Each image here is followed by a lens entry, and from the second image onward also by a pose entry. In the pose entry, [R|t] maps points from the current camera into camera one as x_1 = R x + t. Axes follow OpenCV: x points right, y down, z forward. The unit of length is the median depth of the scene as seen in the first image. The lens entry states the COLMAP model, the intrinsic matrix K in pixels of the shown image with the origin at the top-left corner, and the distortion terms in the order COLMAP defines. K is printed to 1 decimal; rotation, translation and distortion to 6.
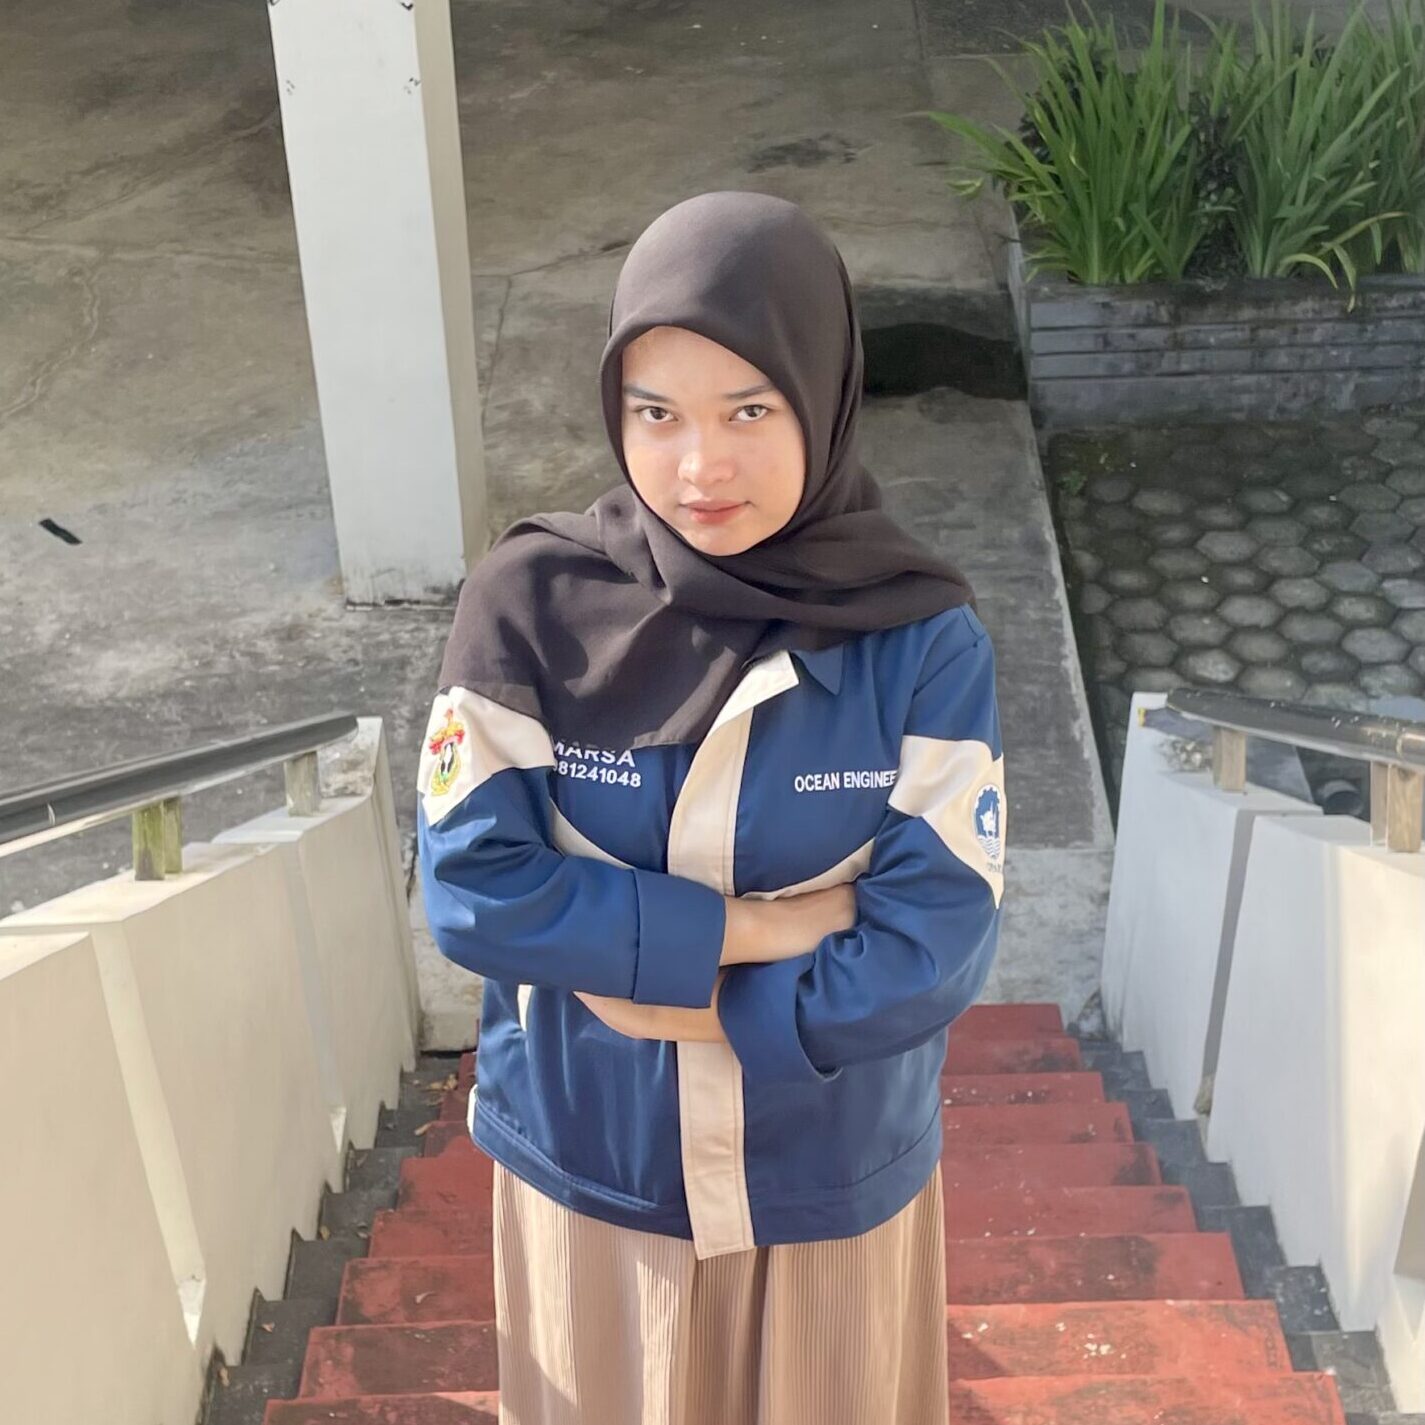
lens RADIAL K [[1895.5, 0, 691.6], [0, 1895.5, 709.4], [0, 0, 1]] dist [0.176648, -0.270324]
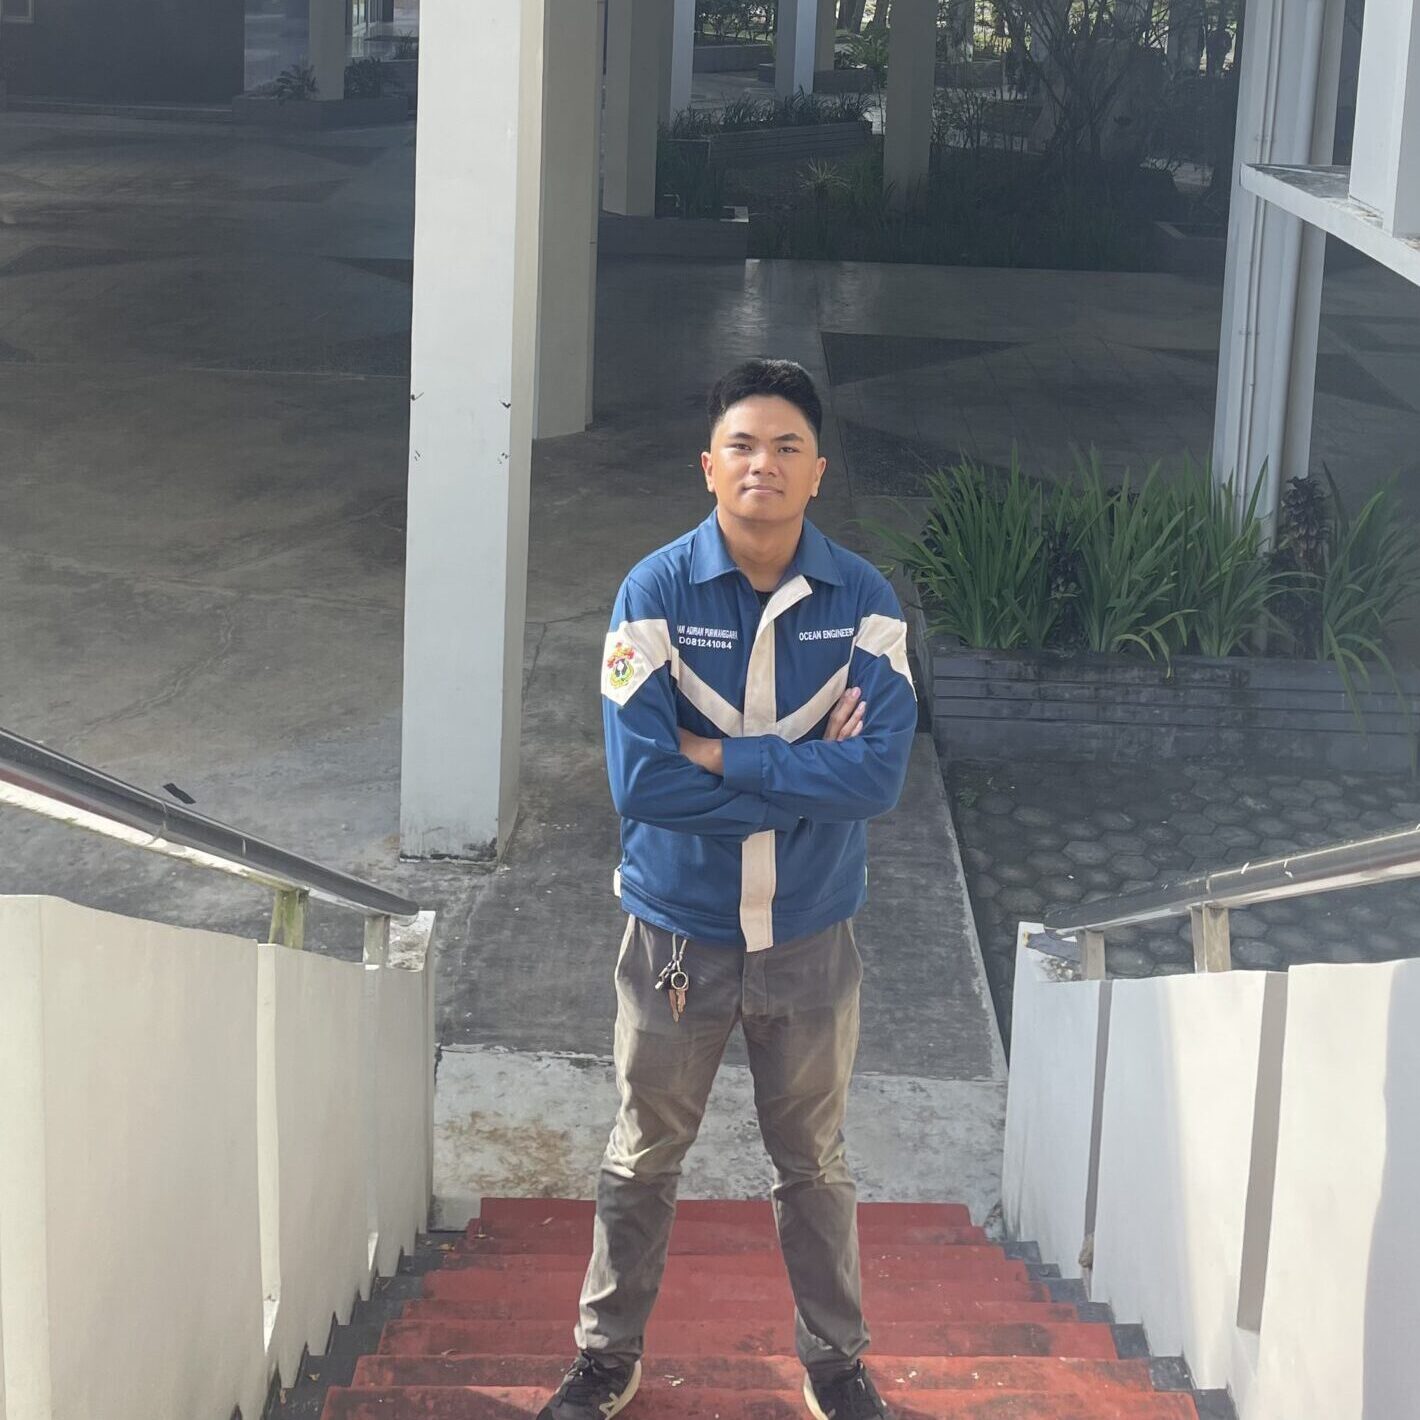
lens RADIAL K [[1888.9, 0, 689.2], [0, 1888.9, 706.9], [0, 0, 1]] dist [0.176648, -0.270324]
pose [[0.997667, 0.048873, 0.047655, -0.055026], [-0.029436, 0.937913, -0.345620, 0.280964], [-0.061588, 0.343411, 0.937164, -0.222688]]
